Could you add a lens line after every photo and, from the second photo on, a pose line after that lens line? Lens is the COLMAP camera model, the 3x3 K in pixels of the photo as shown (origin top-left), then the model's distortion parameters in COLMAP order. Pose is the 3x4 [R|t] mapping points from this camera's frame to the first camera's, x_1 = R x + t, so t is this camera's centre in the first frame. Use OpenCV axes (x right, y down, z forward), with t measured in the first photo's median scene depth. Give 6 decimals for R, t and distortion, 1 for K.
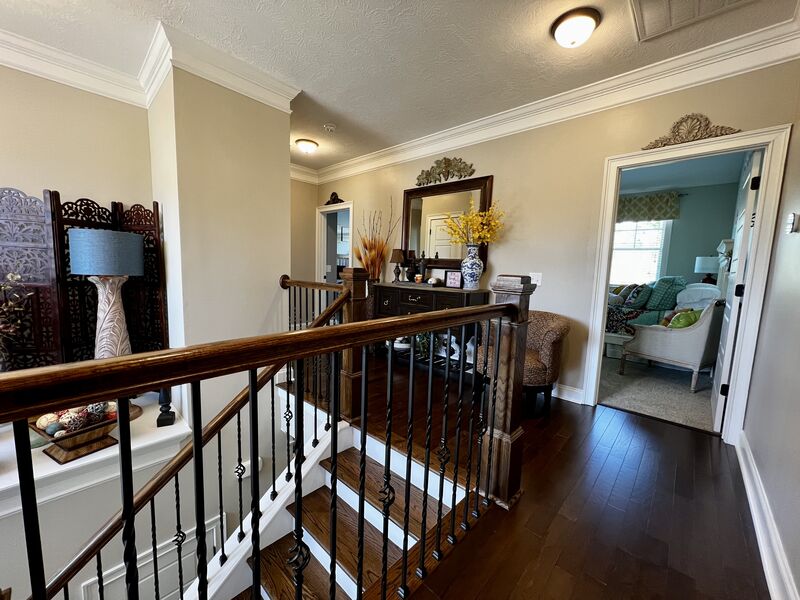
lens RADIAL K [[314.4, 0, 400.8], [0, 314.4, 300.6], [0, 0, 1]] dist [-0.001016, 0.000006]
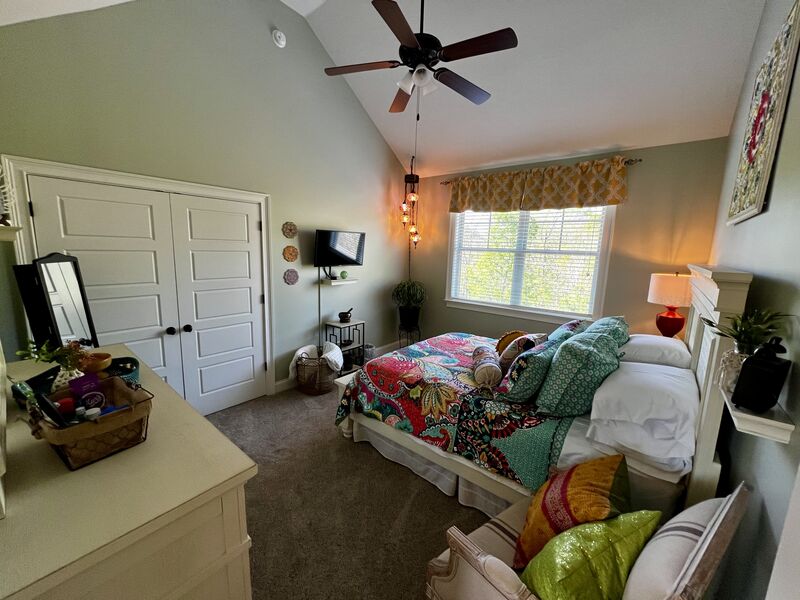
lens RADIAL K [[314.4, 0, 397.7], [0, 314.4, 296.5], [0, 0, 1]] dist [-0.001016, 0.000006]
pose [[0.998563, -0.012587, 0.052083, 0.423511], [0.010330, 0.999005, 0.043383, -0.116666], [-0.052577, -0.042782, 0.997700, 0.427311]]
